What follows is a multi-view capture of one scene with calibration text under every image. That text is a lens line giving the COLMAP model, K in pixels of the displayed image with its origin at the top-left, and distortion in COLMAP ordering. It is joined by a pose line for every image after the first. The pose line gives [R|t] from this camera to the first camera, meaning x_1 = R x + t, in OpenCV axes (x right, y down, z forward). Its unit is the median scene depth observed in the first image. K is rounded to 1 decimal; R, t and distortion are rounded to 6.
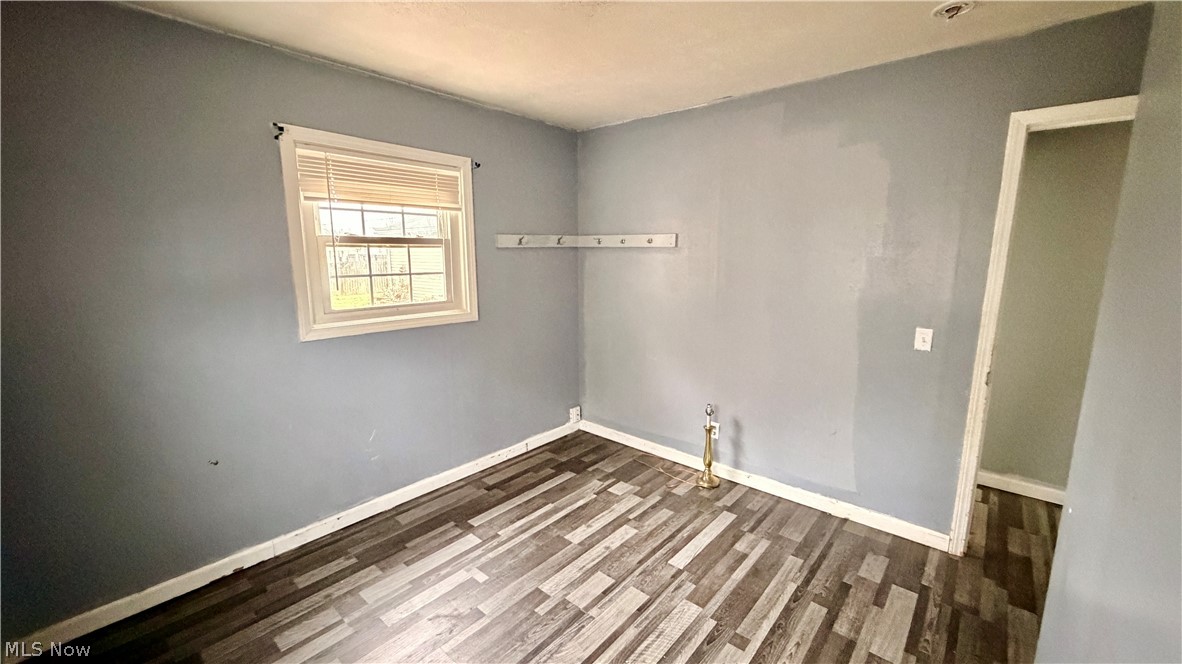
lens RADIAL K [[470.7, 0, 590.1], [0, 470.7, 330.8], [0, 0, 1]] dist [0.000103, 0.000192]
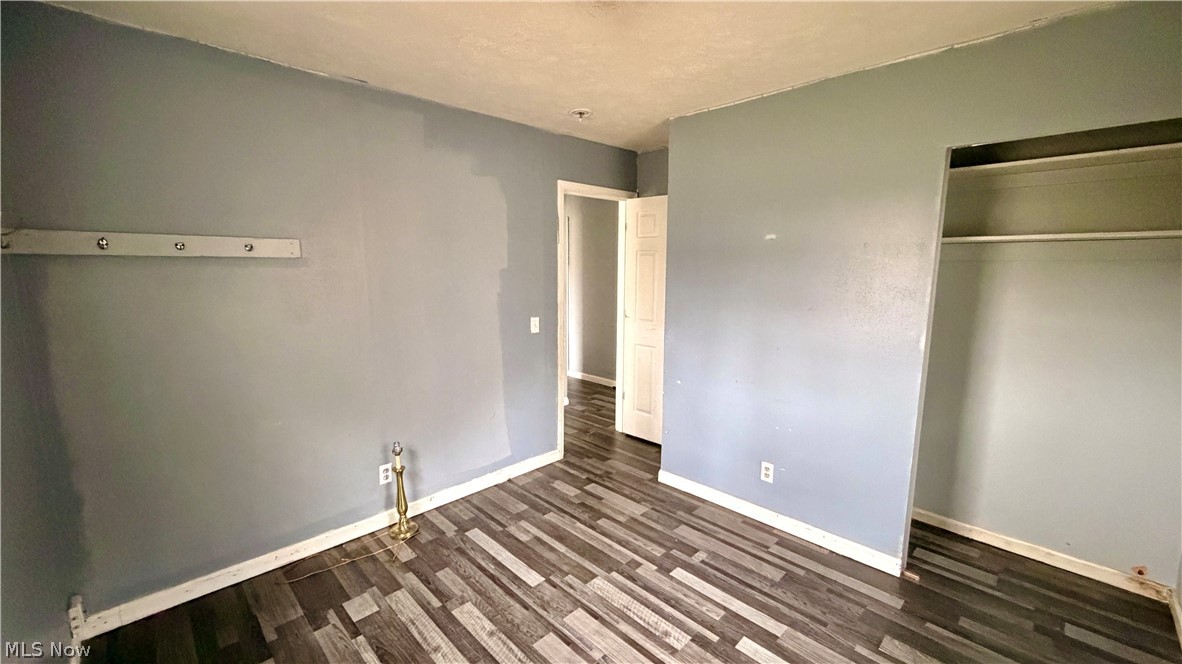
lens RADIAL K [[470.7, 0, 590.1], [0, 470.7, 330.8], [0, 0, 1]] dist [0.000103, 0.000192]
pose [[0.075401, -0.145559, 0.986472, -0.645667], [0.162843, 0.977805, 0.131833, -0.117824], [-0.983767, 0.150700, 0.097431, 0.657381]]
